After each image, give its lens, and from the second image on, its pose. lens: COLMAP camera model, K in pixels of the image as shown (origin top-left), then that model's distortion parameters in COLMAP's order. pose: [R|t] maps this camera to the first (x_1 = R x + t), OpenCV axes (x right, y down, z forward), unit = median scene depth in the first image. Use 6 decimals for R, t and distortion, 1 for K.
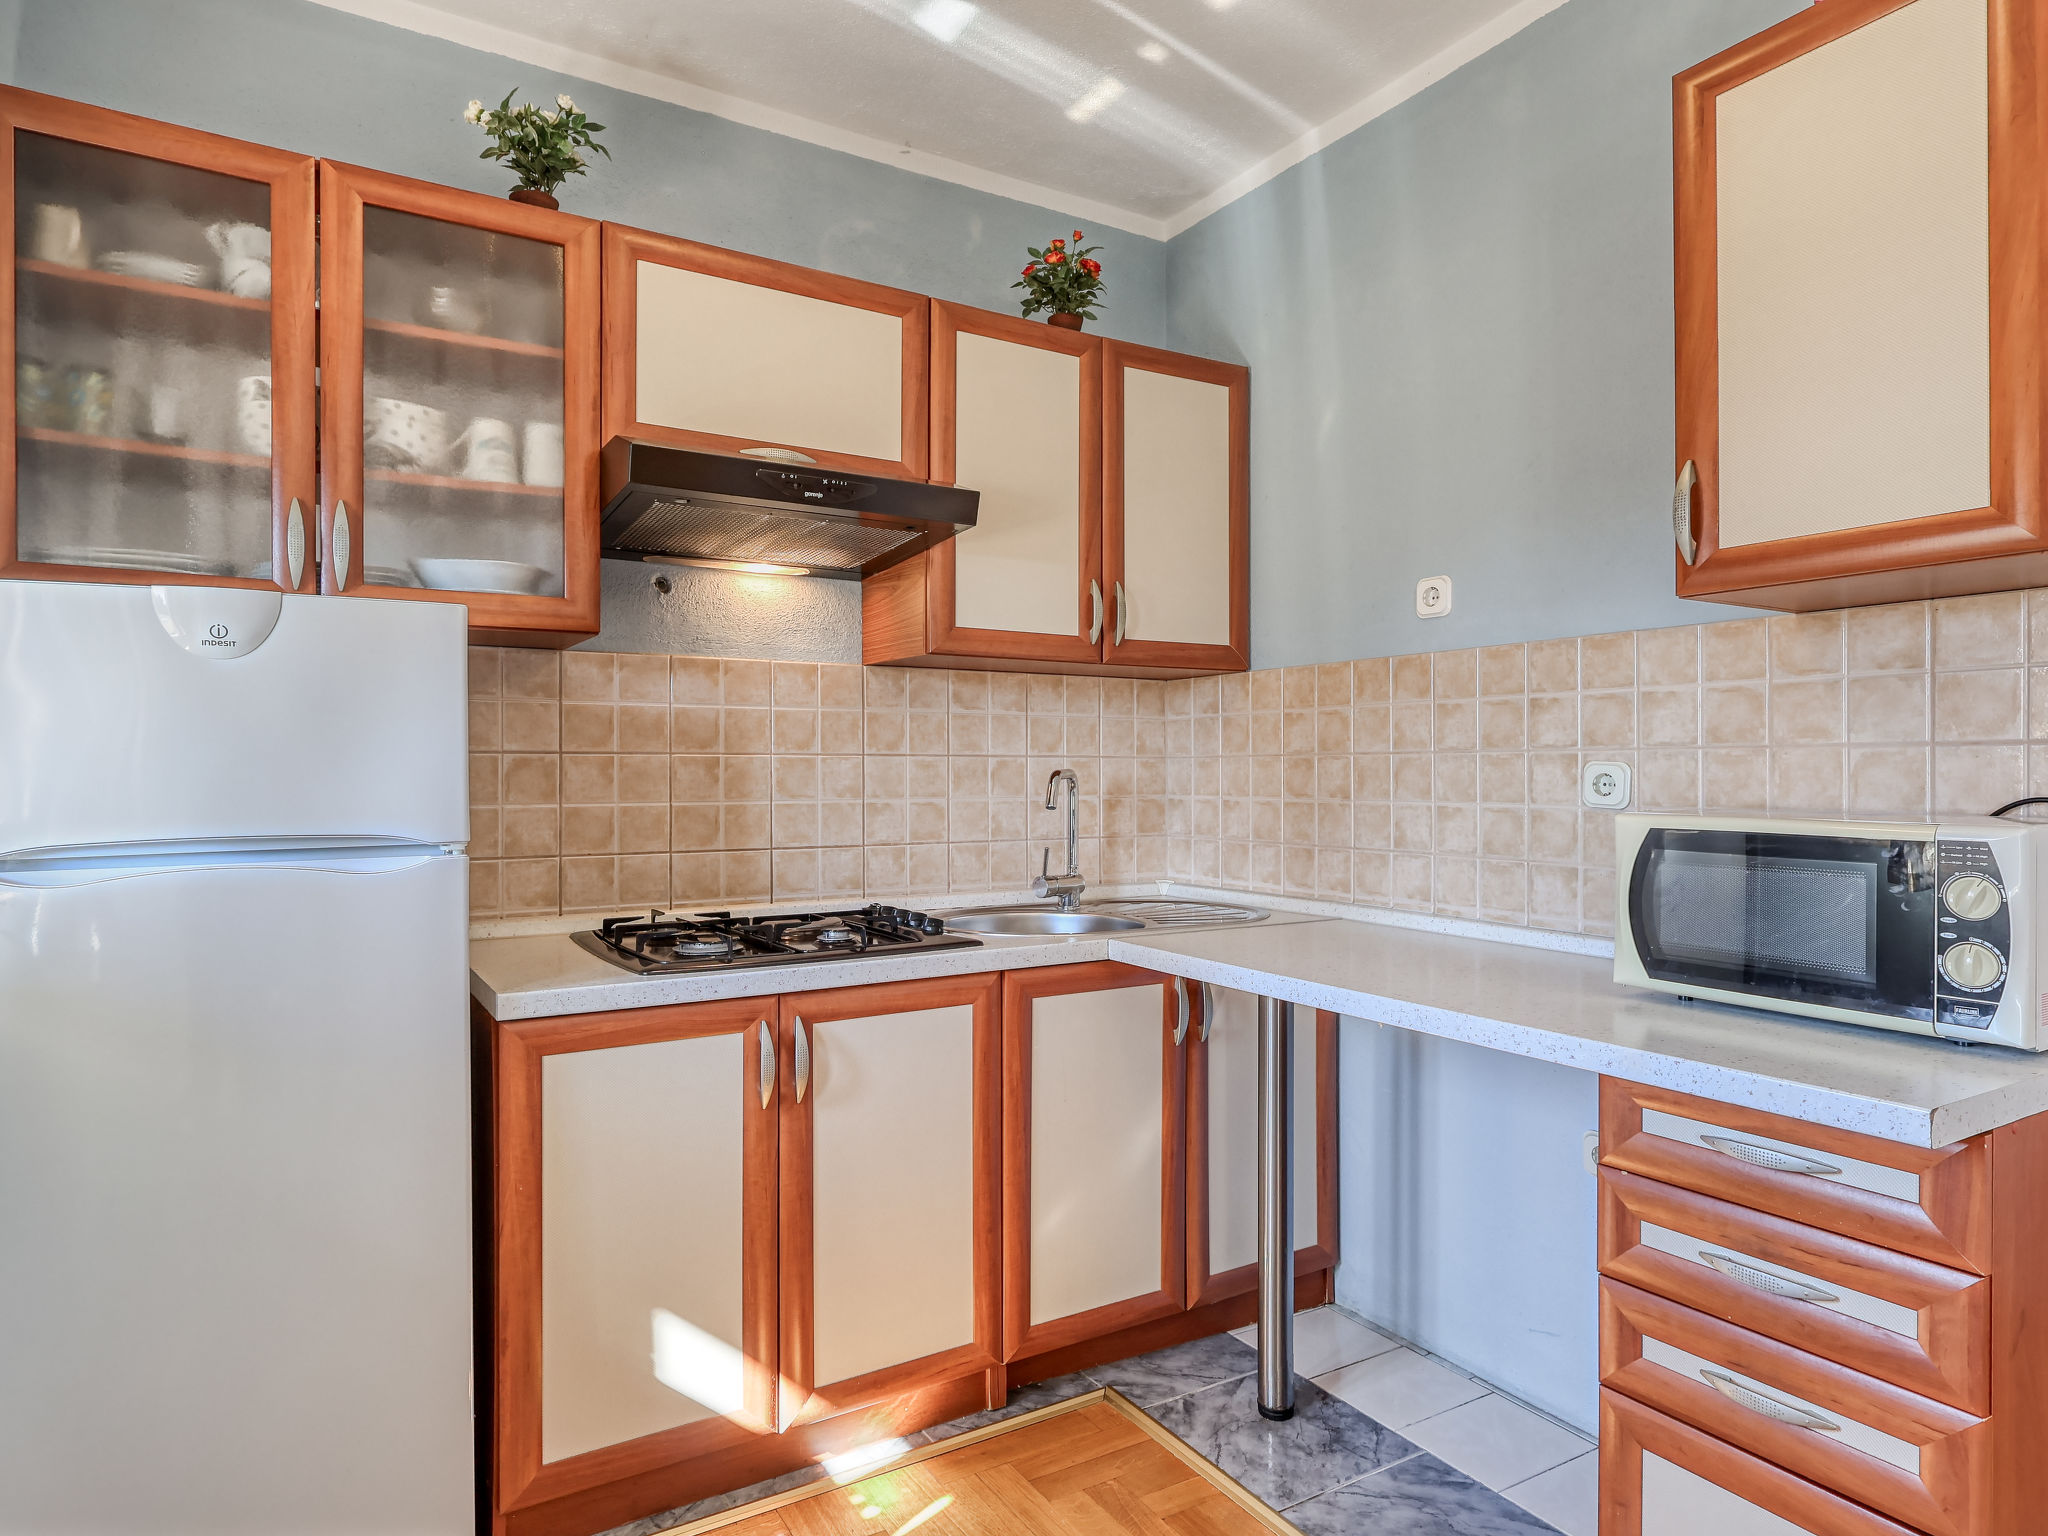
lens RADIAL K [[1175.5, 0, 991.4], [0, 1175.5, 770.9], [0, 0, 1]] dist [-0.006973, 0.000063]
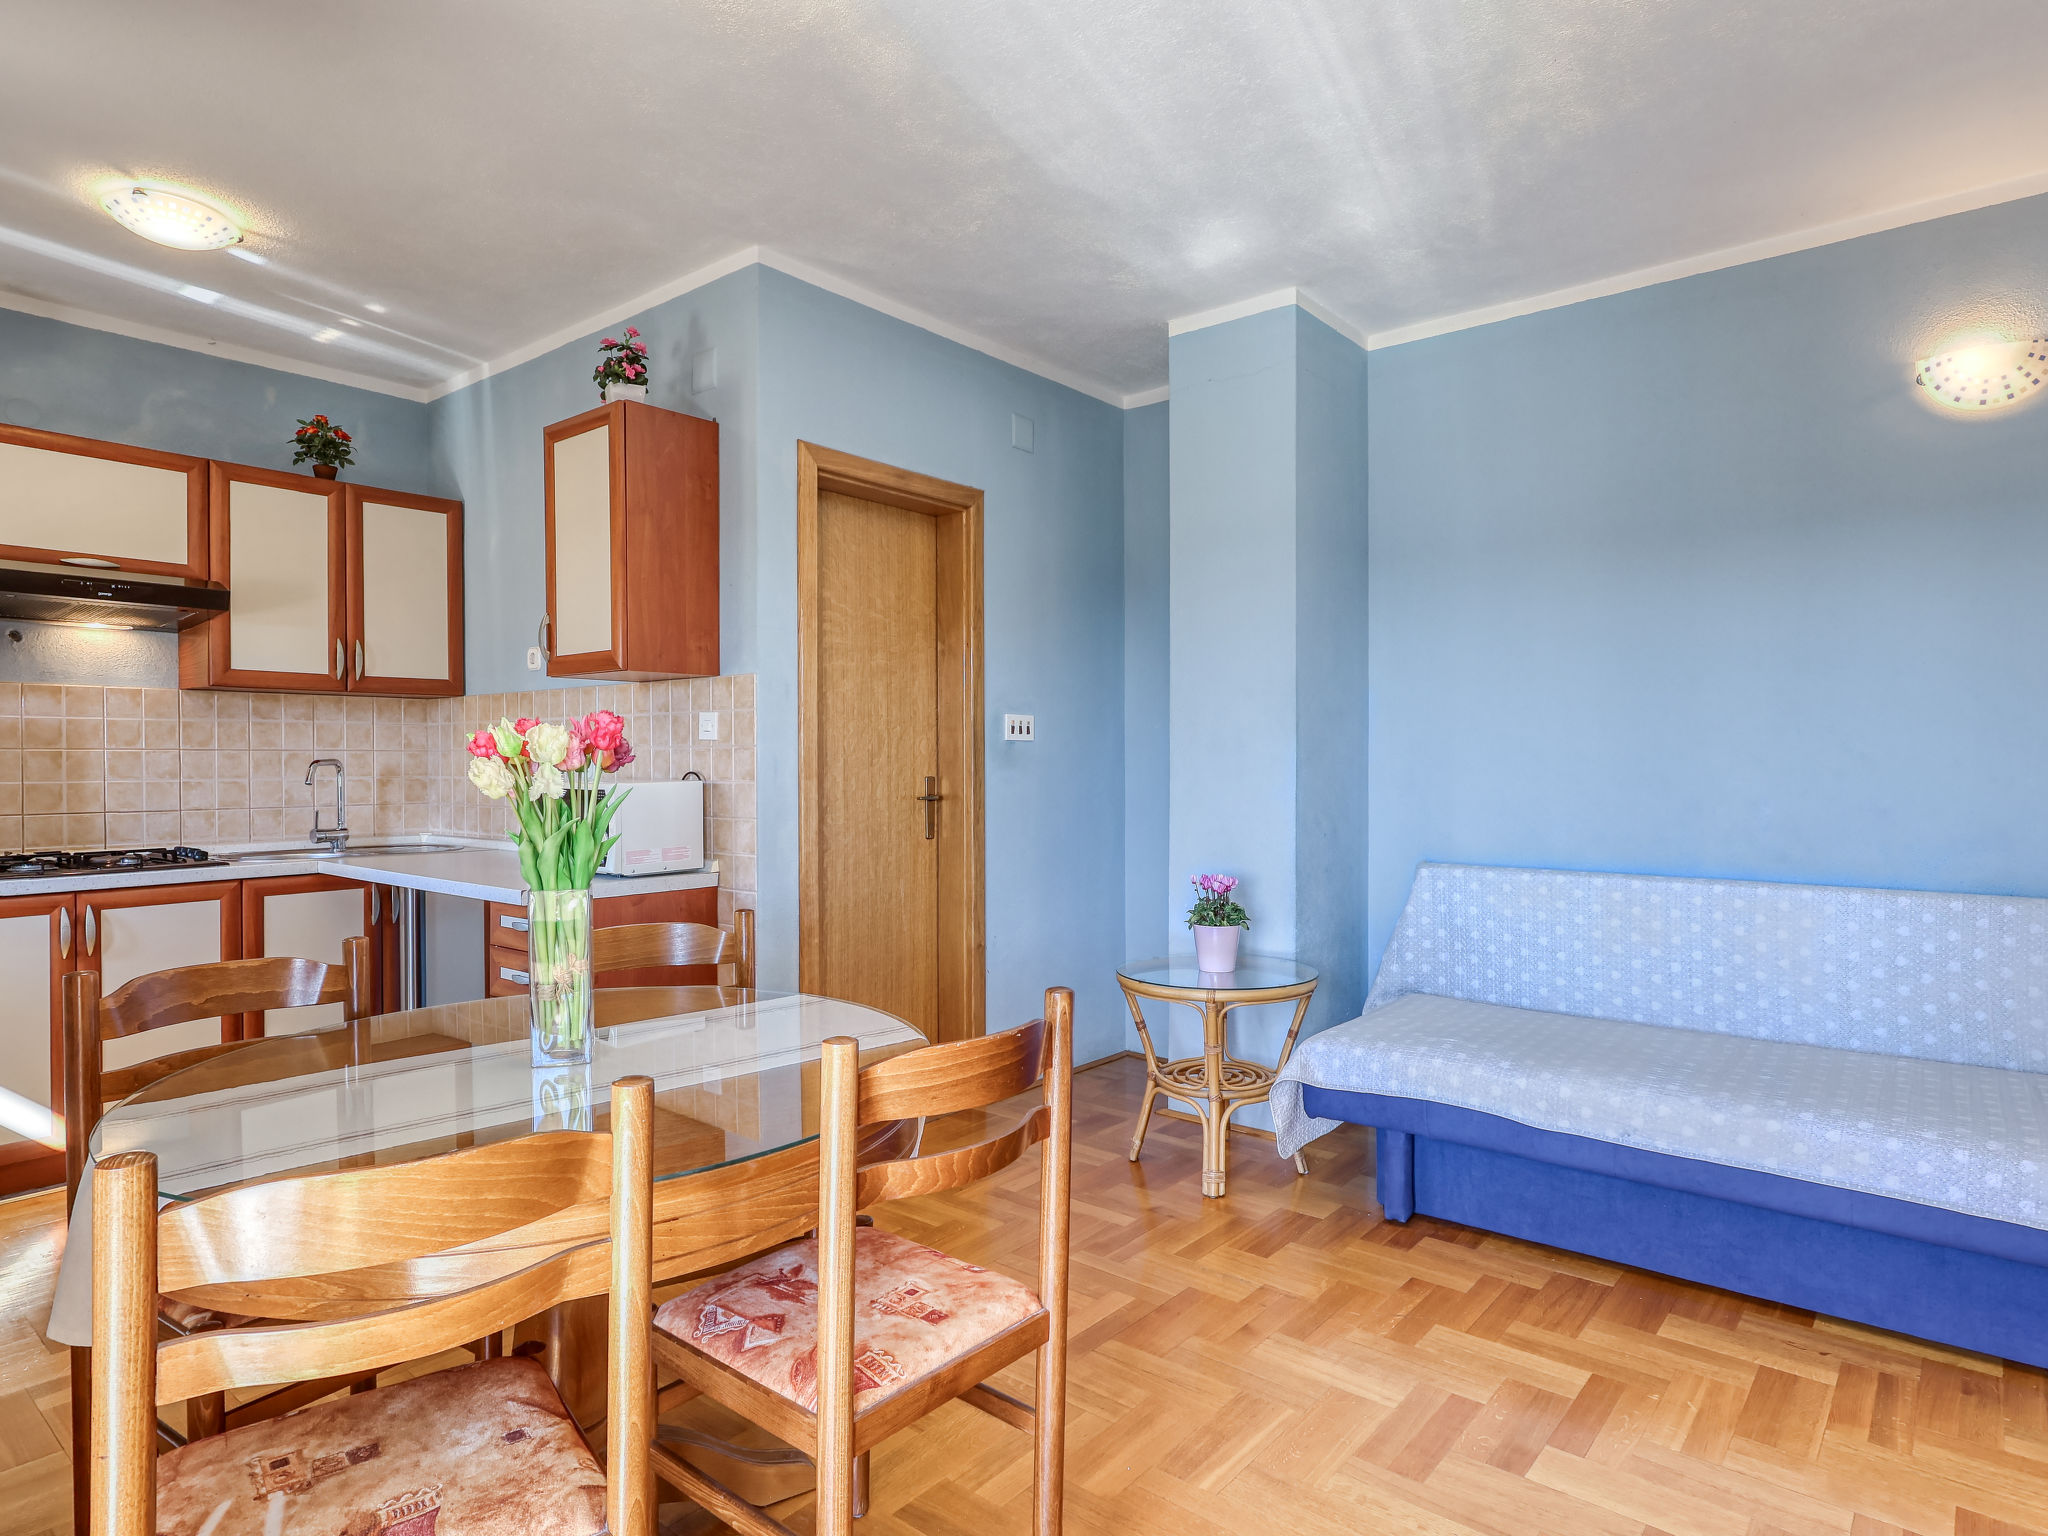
lens RADIAL K [[1175.5, 0, 929.0], [0, 1175.5, 774.5], [0, 0, 1]] dist [-0.006973, 0.000063]
pose [[0.954891, -0.004634, 0.296920, 0.396771], [0.000560, 0.999905, 0.013803, -0.002431], [-0.296956, -0.013014, 0.954803, -0.784374]]
